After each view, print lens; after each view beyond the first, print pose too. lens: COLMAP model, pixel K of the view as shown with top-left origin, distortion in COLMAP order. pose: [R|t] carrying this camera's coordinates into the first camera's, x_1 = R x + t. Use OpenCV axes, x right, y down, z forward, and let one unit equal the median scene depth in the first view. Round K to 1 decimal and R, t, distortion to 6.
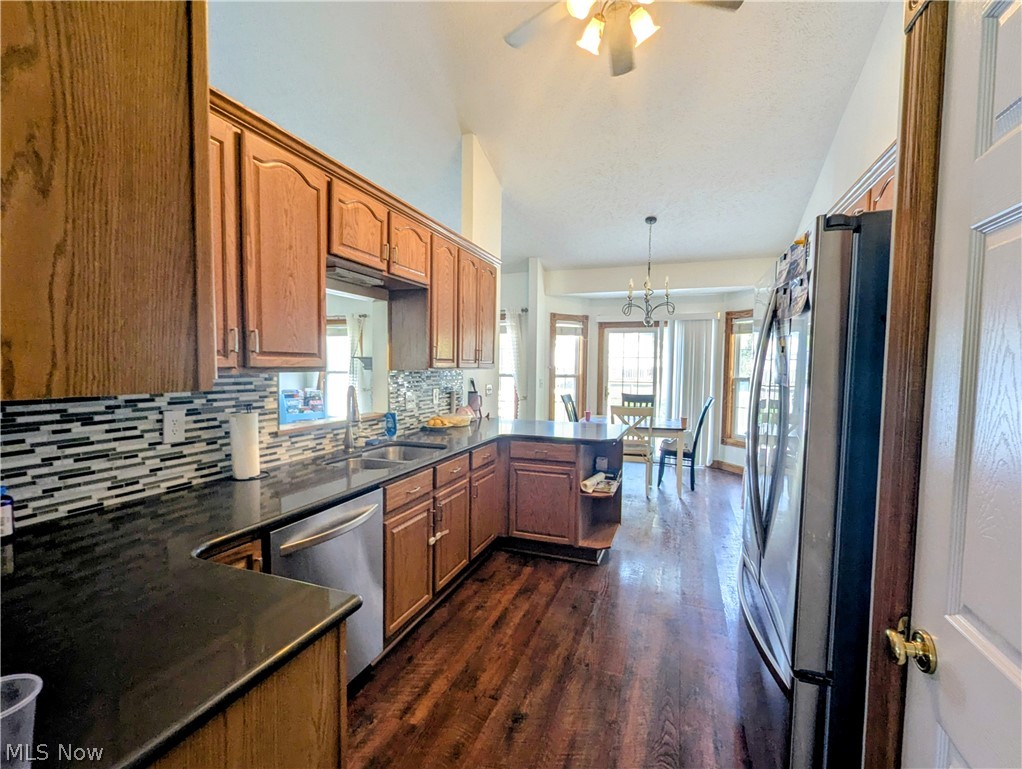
lens RADIAL K [[429.4, 0, 518.9], [0, 429.4, 390.0], [0, 0, 1]] dist [-0.001018, 0.000058]
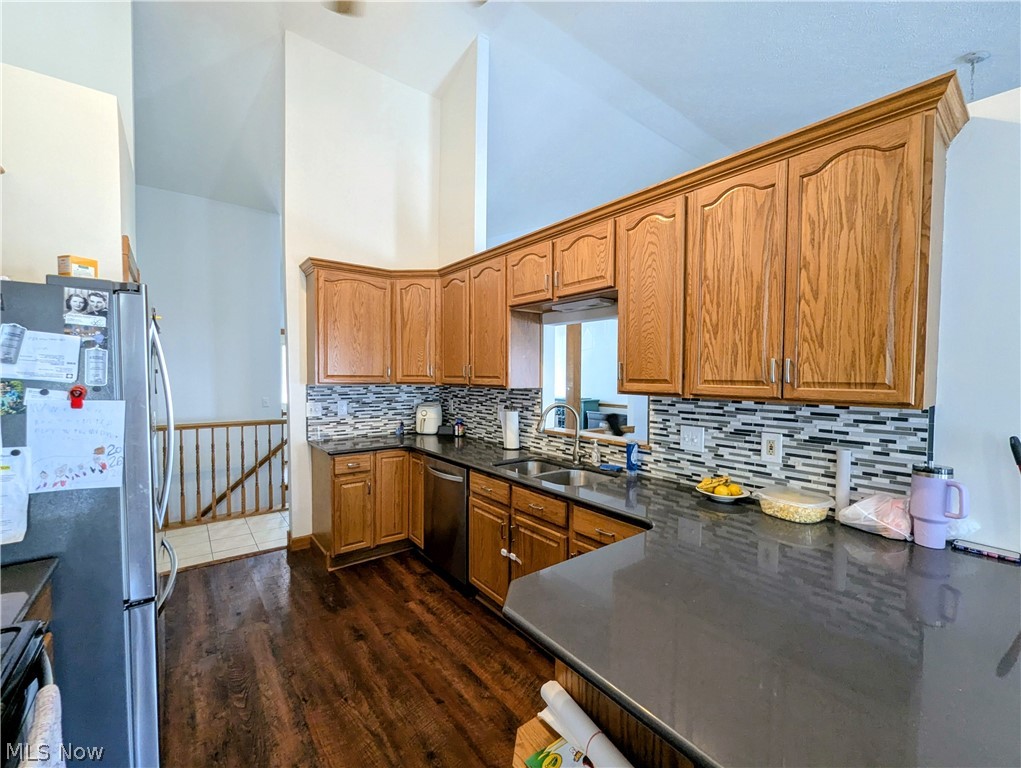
lens RADIAL K [[429.0, 0, 518.3], [0, 429.0, 389.5], [0, 0, 1]] dist [-0.001018, 0.000058]
pose [[-0.513132, 0.010084, -0.858250, 0.778590], [-0.066135, 0.996494, 0.051249, -0.115464], [0.855758, 0.083058, -0.510666, 1.770155]]
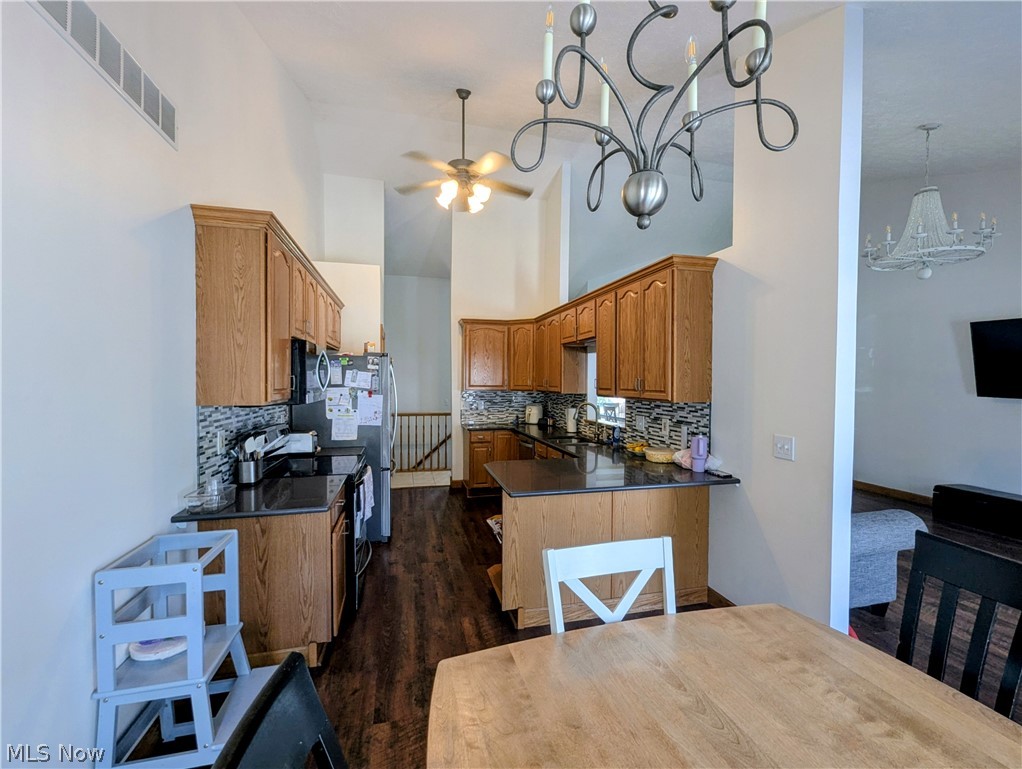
lens RADIAL K [[429.4, 0, 518.9], [0, 429.4, 390.0], [0, 0, 1]] dist [-0.001018, 0.000058]
pose [[-0.809867, -0.010296, -0.586523, 1.159147], [-0.054345, 0.996863, 0.057539, -0.189289], [0.584091, 0.078474, -0.807886, 2.821616]]
